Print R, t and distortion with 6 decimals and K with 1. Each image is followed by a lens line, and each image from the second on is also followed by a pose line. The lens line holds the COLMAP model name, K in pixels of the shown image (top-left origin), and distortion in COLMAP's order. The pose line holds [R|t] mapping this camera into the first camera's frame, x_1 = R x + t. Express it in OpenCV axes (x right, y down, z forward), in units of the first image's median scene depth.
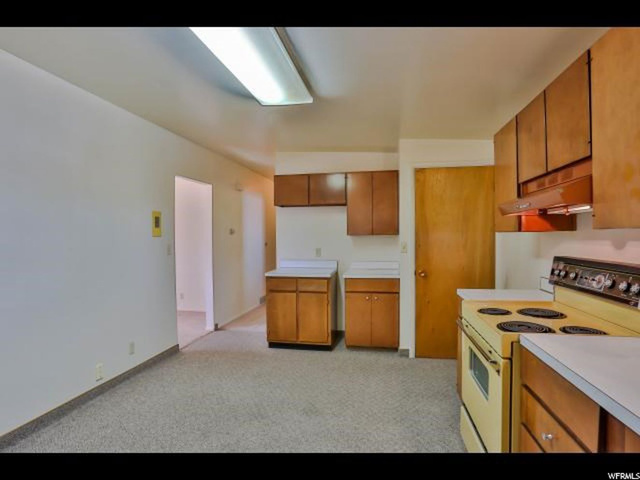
lens RADIAL K [[359.9, 0, 320.0], [0, 359.9, 240.0], [0, 0, 1]] dist [-0.002513, 0.000150]
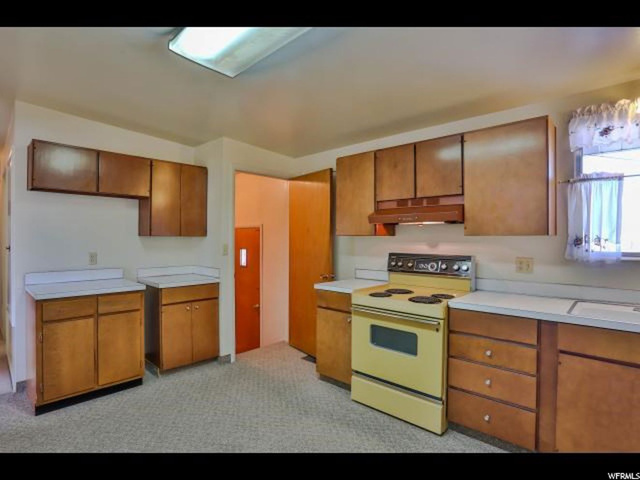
lens RADIAL K [[351.6, 0, 320.0], [0, 351.6, 240.0], [0, 0, 1]] dist [-0.001423, 0.000892]
pose [[0.526926, 0.010117, 0.849851, -0.425776], [-0.001729, 0.999940, -0.010832, 0.004282], [-0.849909, 0.004239, 0.526912, 0.281632]]
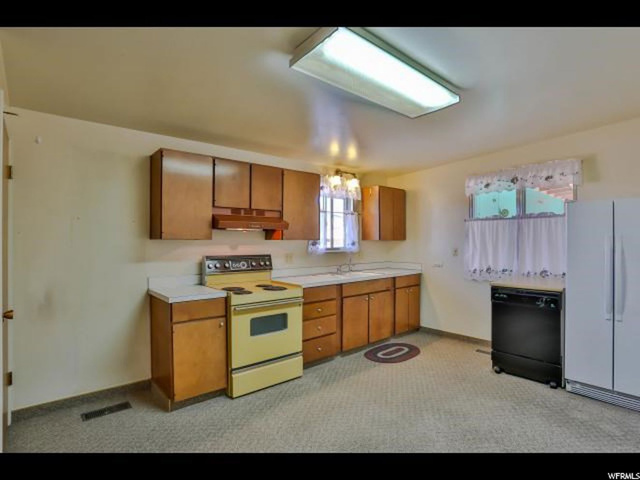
lens RADIAL K [[329.5, 0, 320.0], [0, 329.5, 240.0], [0, 0, 1]] dist [0.001017, 0.000563]
pose [[-0.781969, 0.016856, 0.623090, -0.358092], [0.016086, 0.999847, -0.006860, -0.003714], [-0.623110, 0.004659, -0.782120, 1.046862]]
